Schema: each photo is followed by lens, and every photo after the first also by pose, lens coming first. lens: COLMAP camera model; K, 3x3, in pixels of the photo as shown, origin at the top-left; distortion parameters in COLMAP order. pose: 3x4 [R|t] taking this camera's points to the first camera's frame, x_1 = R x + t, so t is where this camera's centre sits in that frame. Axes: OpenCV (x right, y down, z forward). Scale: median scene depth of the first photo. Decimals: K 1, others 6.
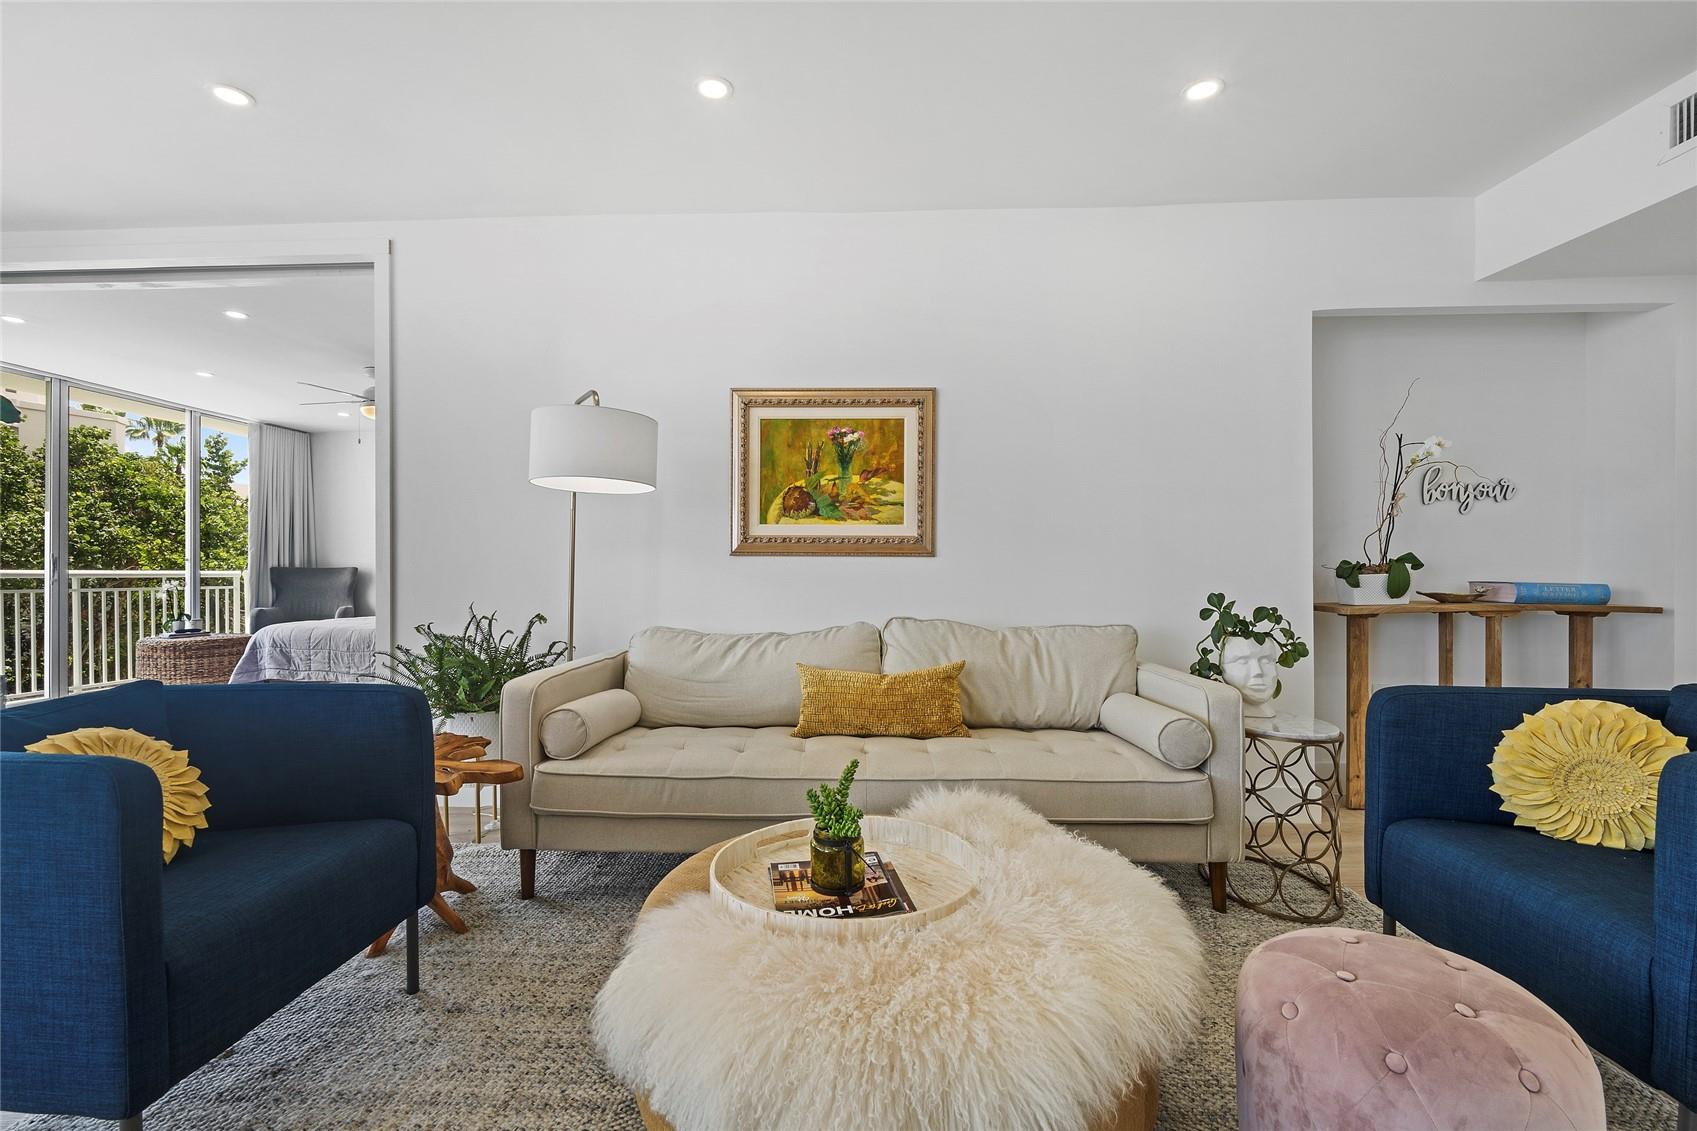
lens RADIAL K [[746.8, 0, 847.1], [0, 746.8, 566.2], [0, 0, 1]] dist [0.001442, -0.001068]
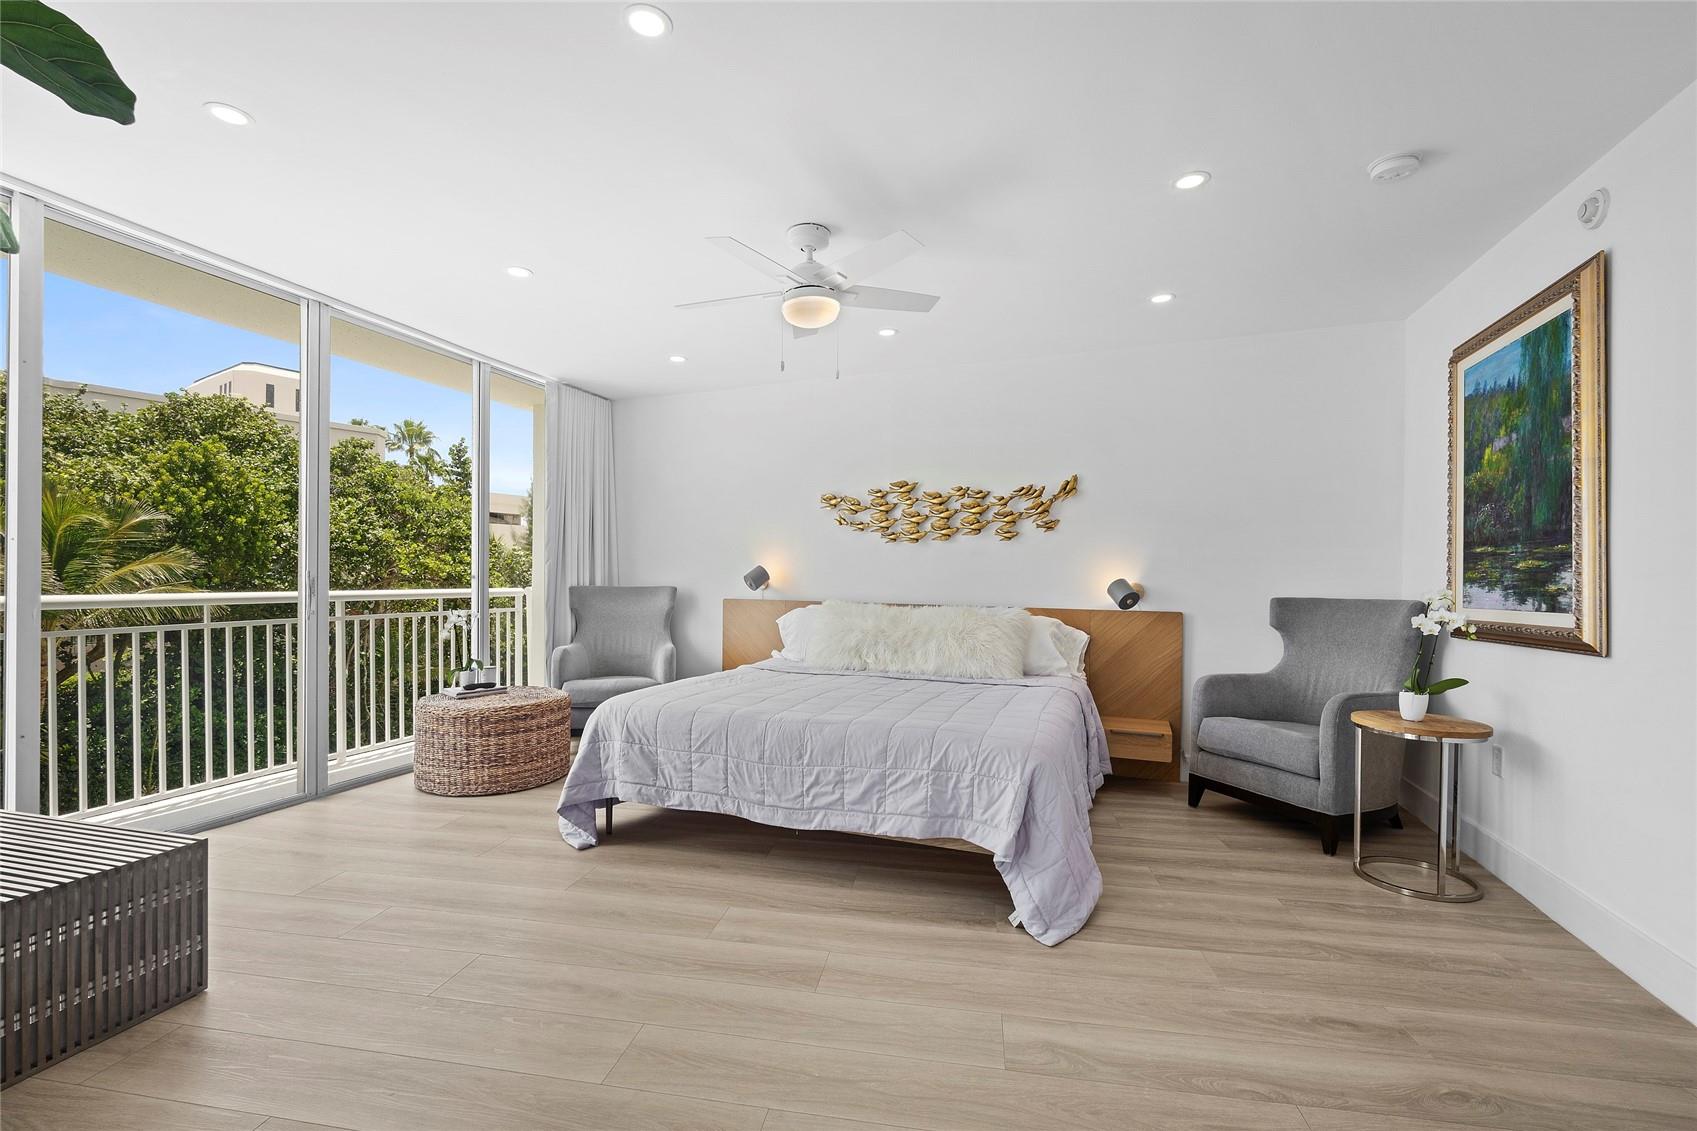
lens RADIAL K [[746.8, 0, 829.4], [0, 746.8, 578.6], [0, 0, 1]] dist [0.001442, -0.001068]
pose [[0.973654, 0.013288, -0.227643, -0.428607], [-0.010531, 0.999856, 0.013319, -0.019828], [0.227787, -0.010571, 0.973653, 0.425181]]
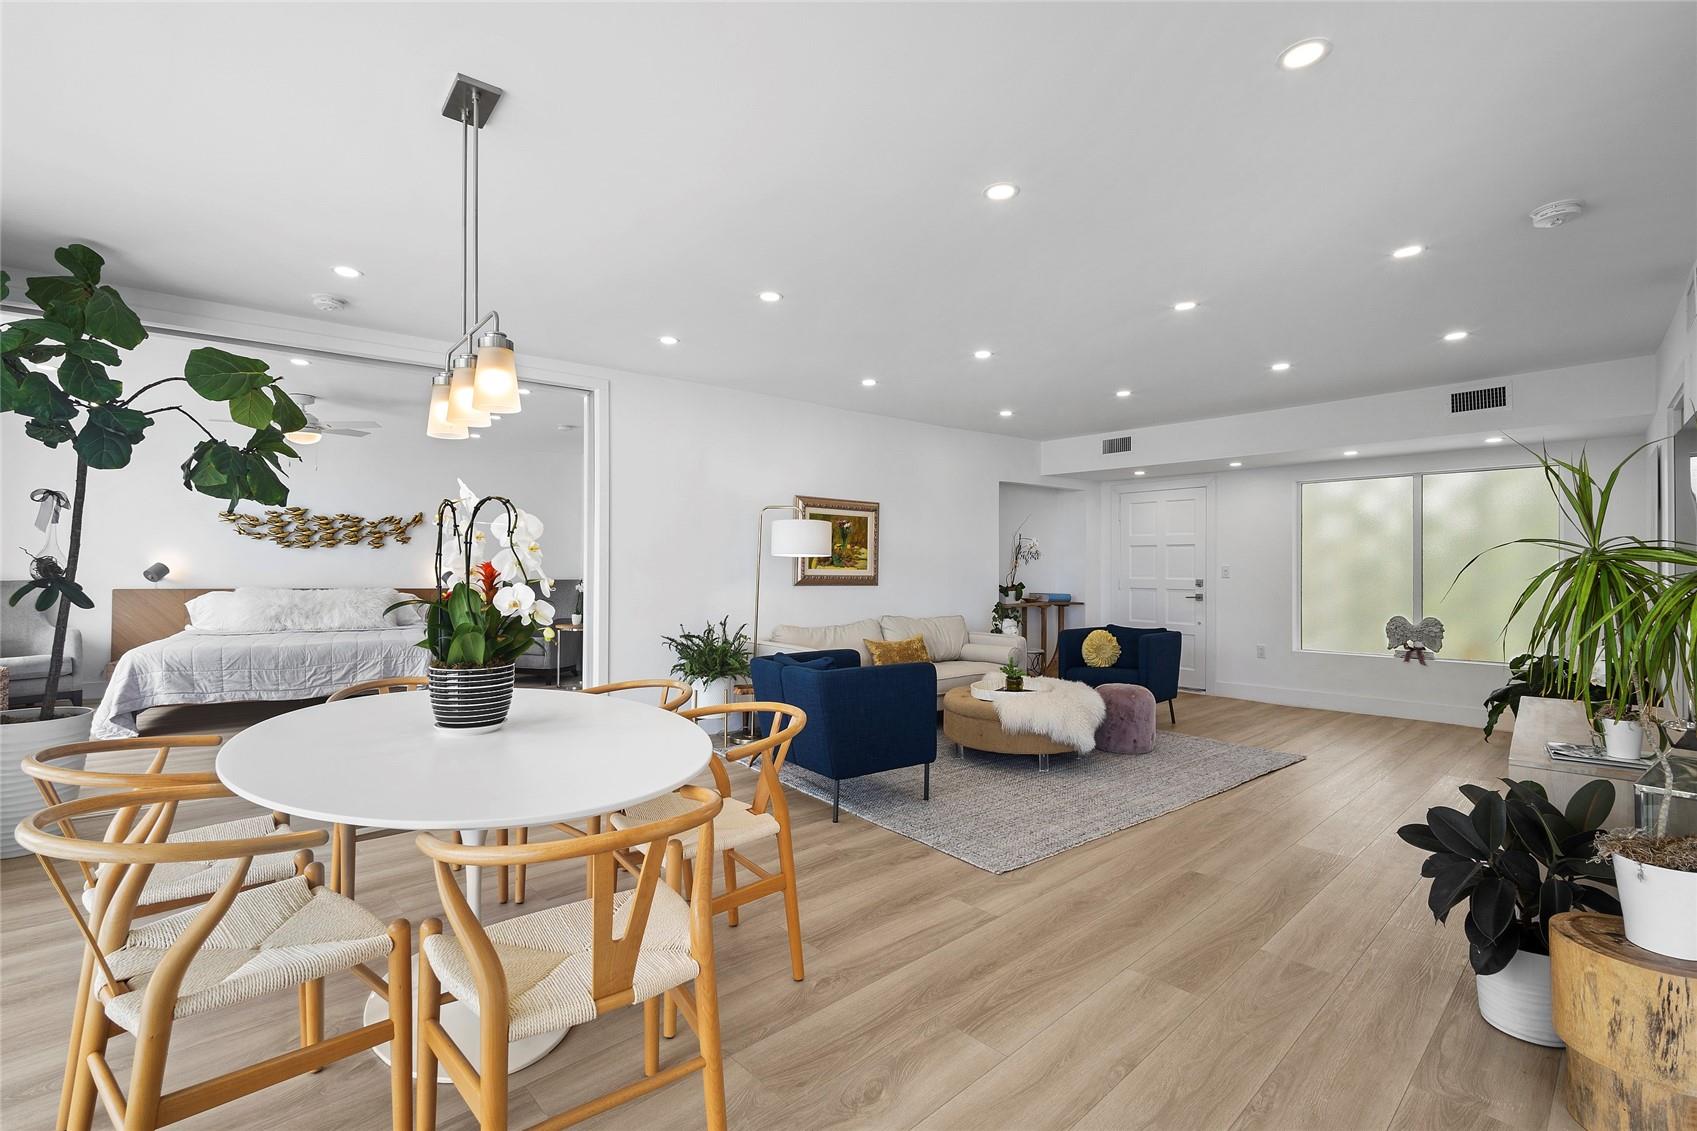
lens RADIAL K [[746.8, 0, 851.4], [0, 746.8, 559.5], [0, 0, 1]] dist [0.001442, -0.001068]
pose [[0.757900, 0.013626, 0.652228, -0.632733], [-0.014070, 0.999891, -0.004540, -0.036489], [-0.652218, -0.005737, 0.758009, -0.250064]]
